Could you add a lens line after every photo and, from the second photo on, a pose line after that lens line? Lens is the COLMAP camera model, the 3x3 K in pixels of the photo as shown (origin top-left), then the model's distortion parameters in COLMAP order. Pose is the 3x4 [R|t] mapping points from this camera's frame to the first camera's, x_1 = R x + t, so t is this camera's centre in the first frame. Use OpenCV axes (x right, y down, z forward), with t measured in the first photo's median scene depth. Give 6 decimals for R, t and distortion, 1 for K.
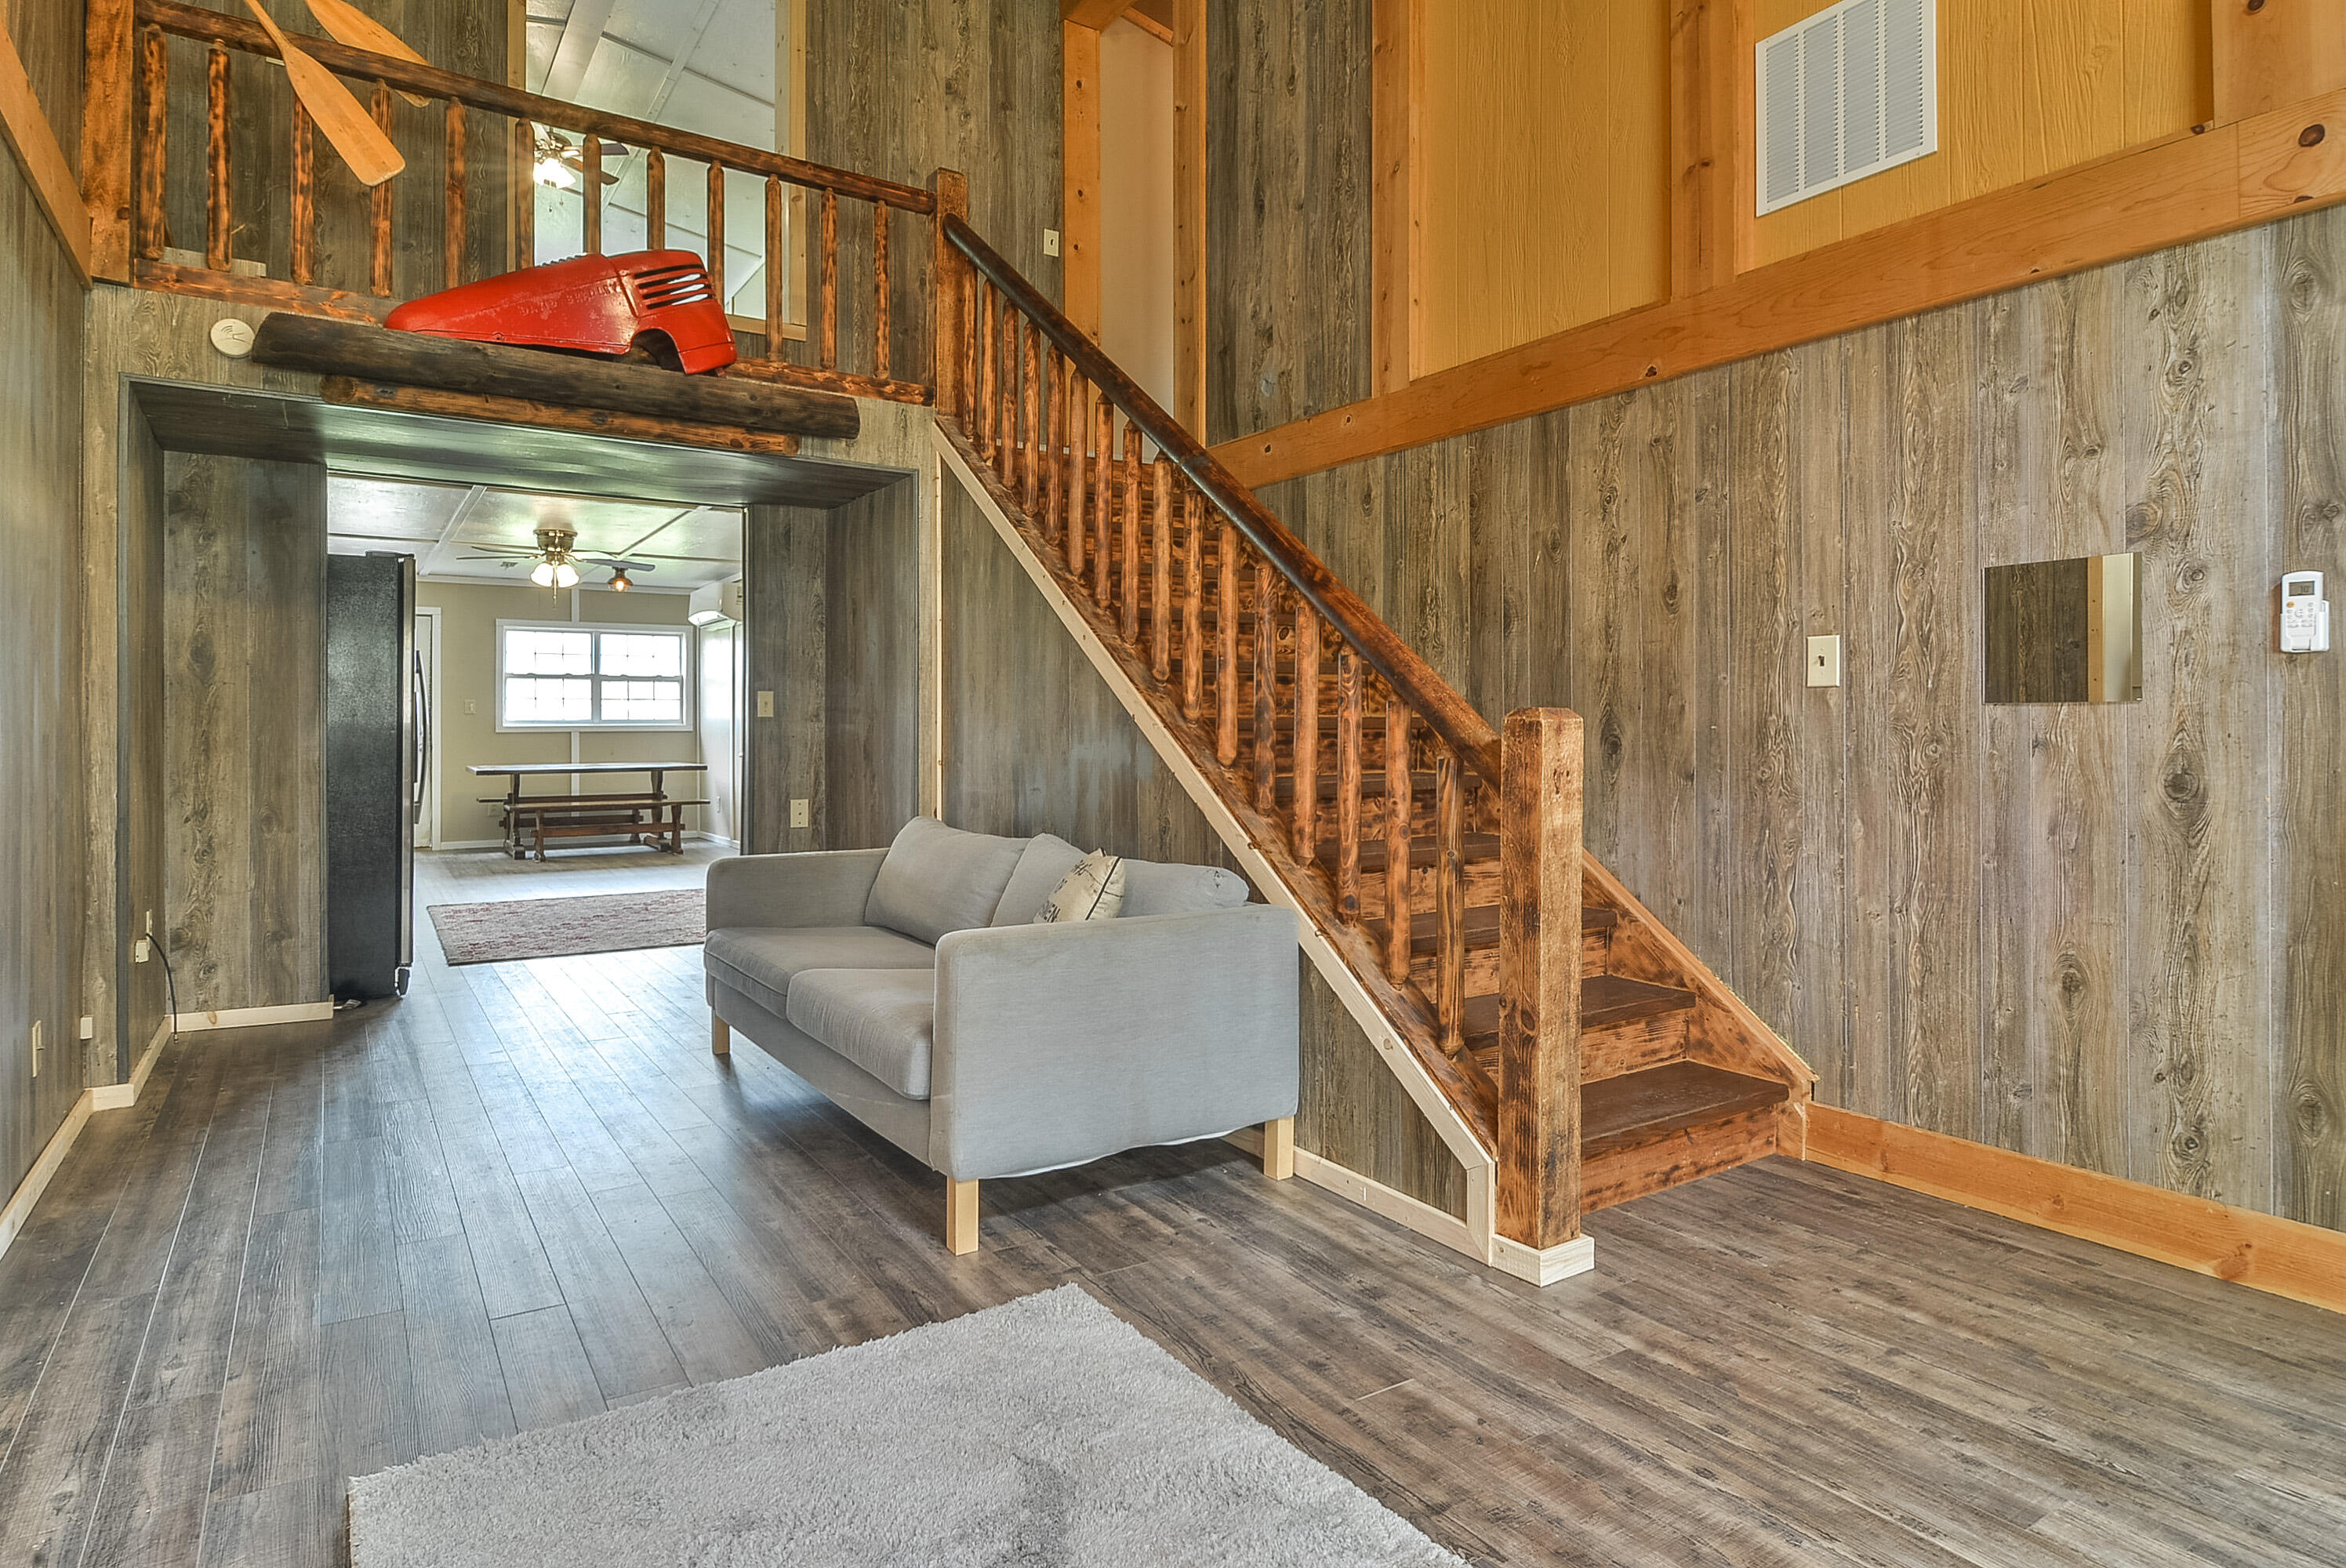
lens RADIAL K [[1288.3, 0, 1176.7], [0, 1288.3, 736.5], [0, 0, 1]] dist [0.004007, -0.006428]
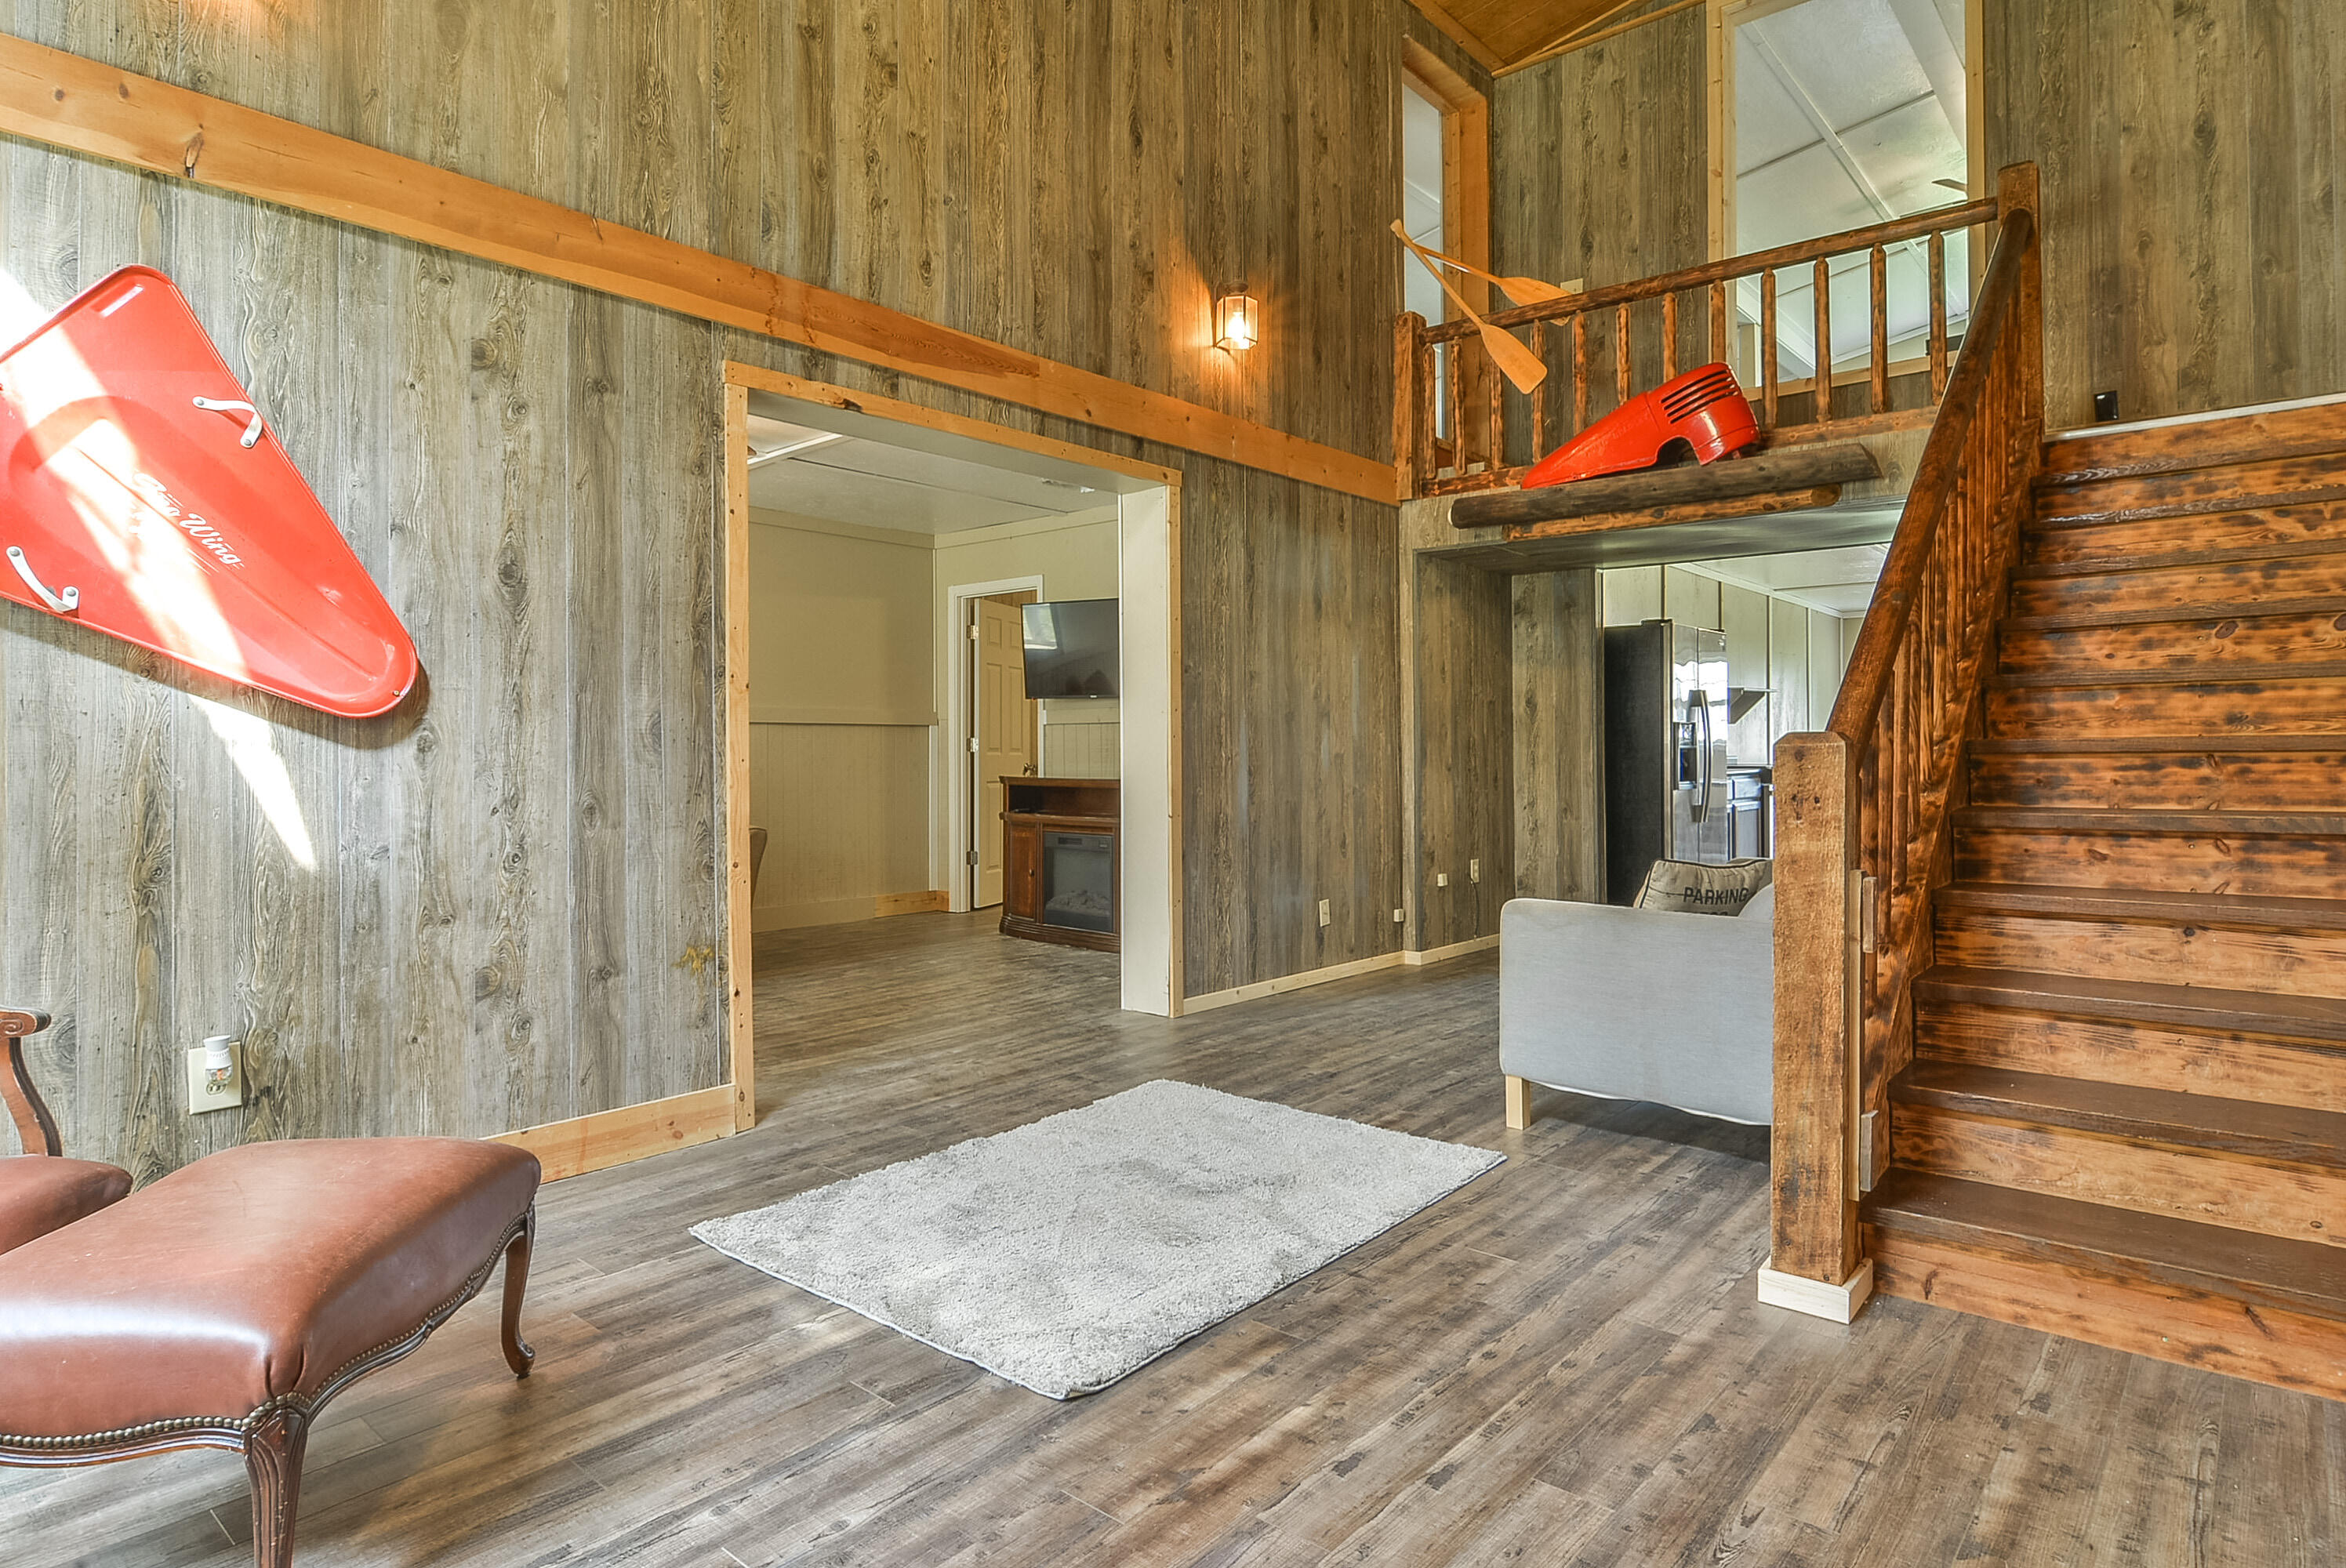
lens RADIAL K [[1288.3, 0, 1176.7], [0, 1288.3, 760.8], [0, 0, 1]] dist [0.004007, -0.006428]
pose [[0.282889, 0.008391, -0.959116, 1.170050], [-0.003733, 0.999964, 0.007647, -0.006247], [0.959145, 0.001418, 0.282910, 0.279954]]
